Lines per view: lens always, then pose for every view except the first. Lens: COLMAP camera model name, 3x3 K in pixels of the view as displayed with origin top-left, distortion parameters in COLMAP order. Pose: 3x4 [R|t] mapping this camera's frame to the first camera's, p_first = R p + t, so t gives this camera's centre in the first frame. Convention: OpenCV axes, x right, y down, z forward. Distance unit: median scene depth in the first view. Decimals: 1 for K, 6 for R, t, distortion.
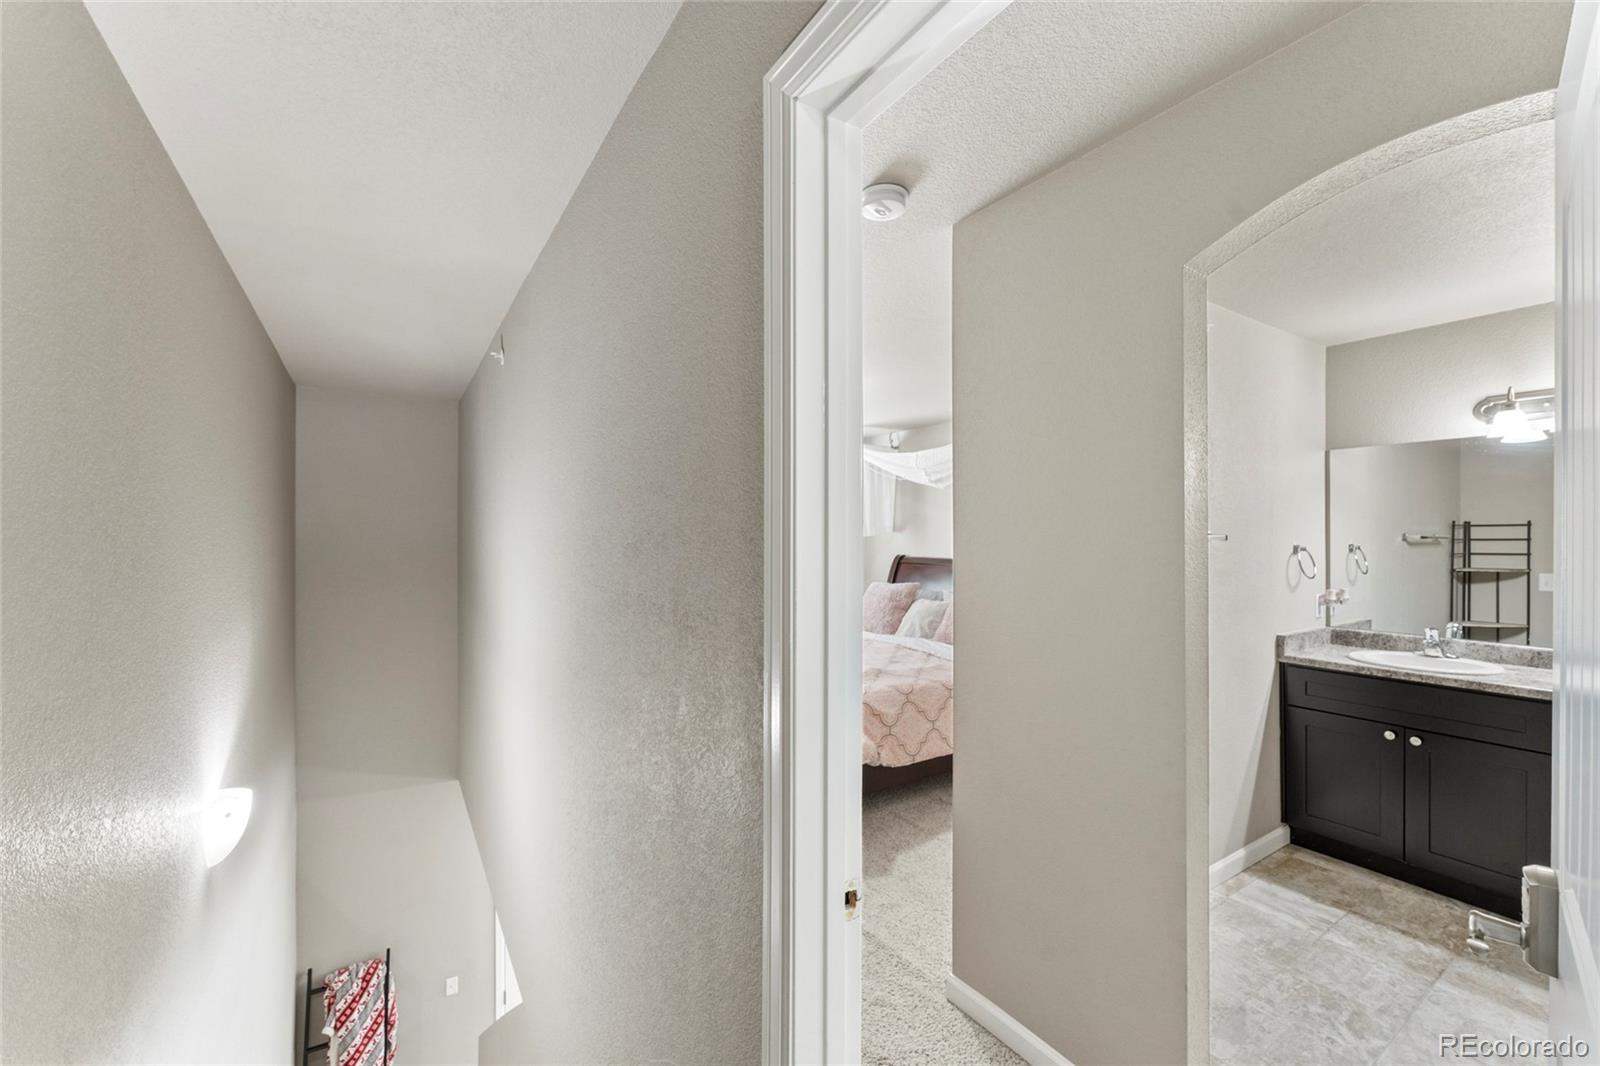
lens RADIAL K [[642.7, 0, 798.0], [0, 642.7, 535.0], [0, 0, 1]] dist [-0.000506, -0.000181]
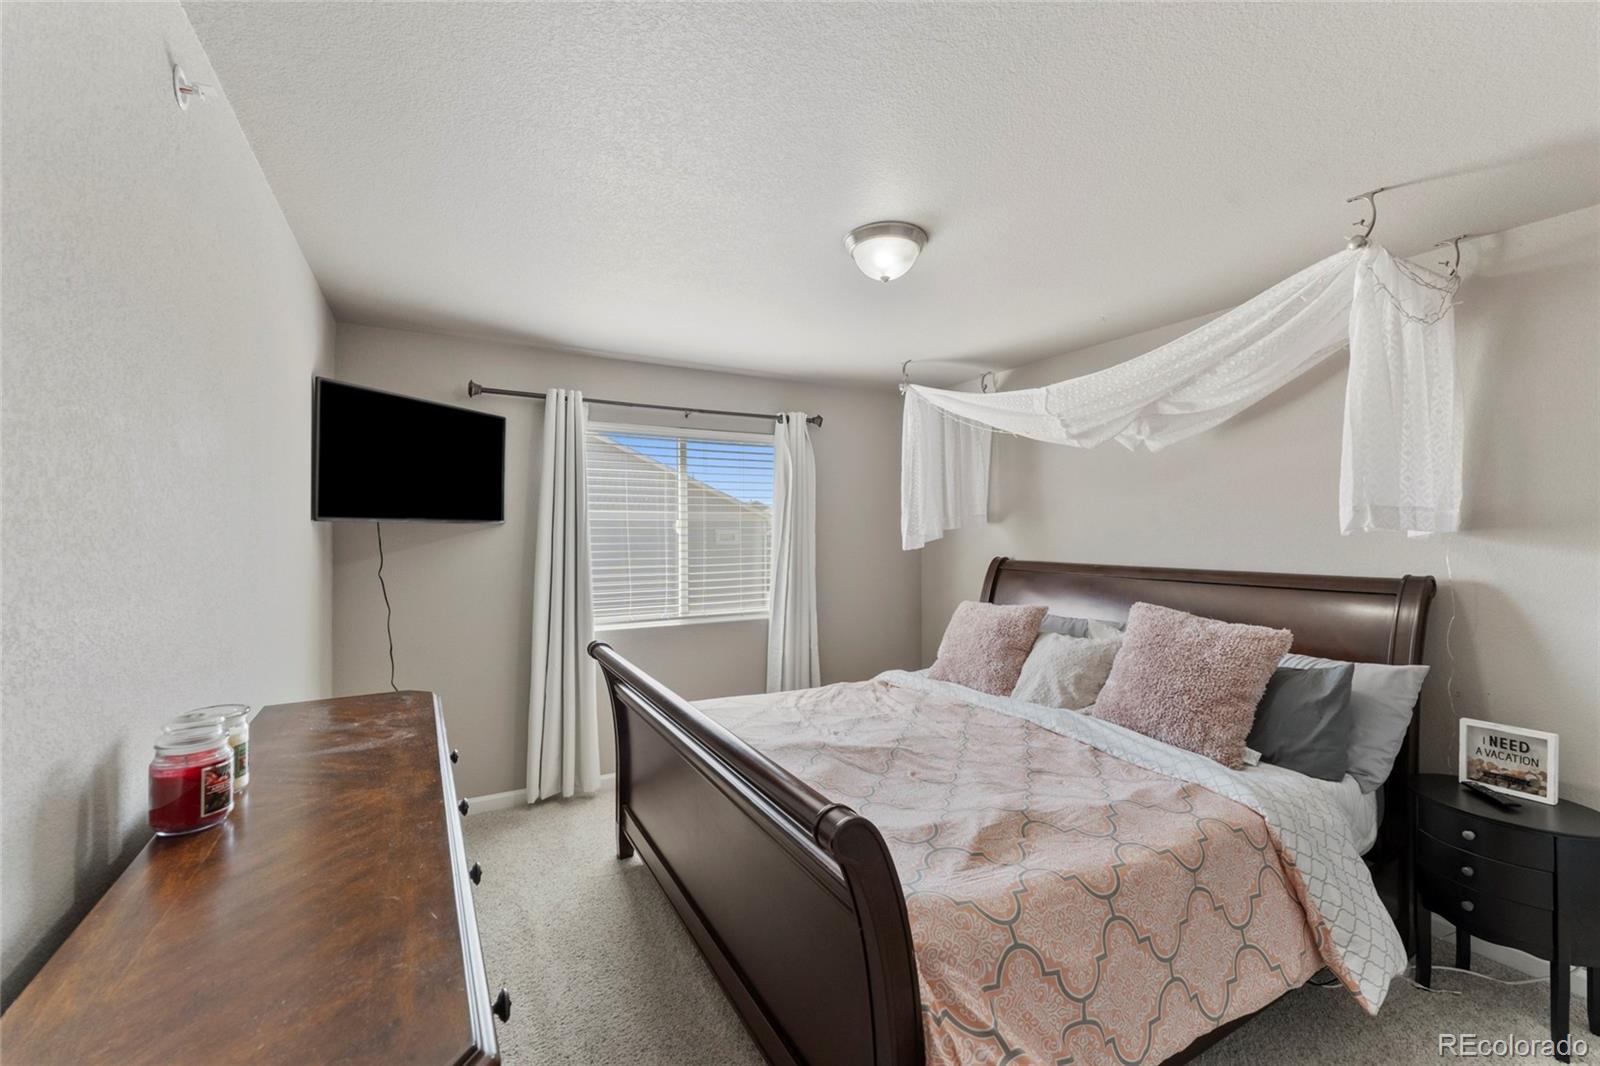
lens RADIAL K [[642.7, 0, 797.8], [0, 642.7, 529.9], [0, 0, 1]] dist [-0.000506, -0.000181]
pose [[0.997858, 0.000516, -0.065419, -0.005627], [-0.000493, 1.000000, 0.000372, 0.003195], [0.065419, -0.000339, 0.997858, 0.394575]]
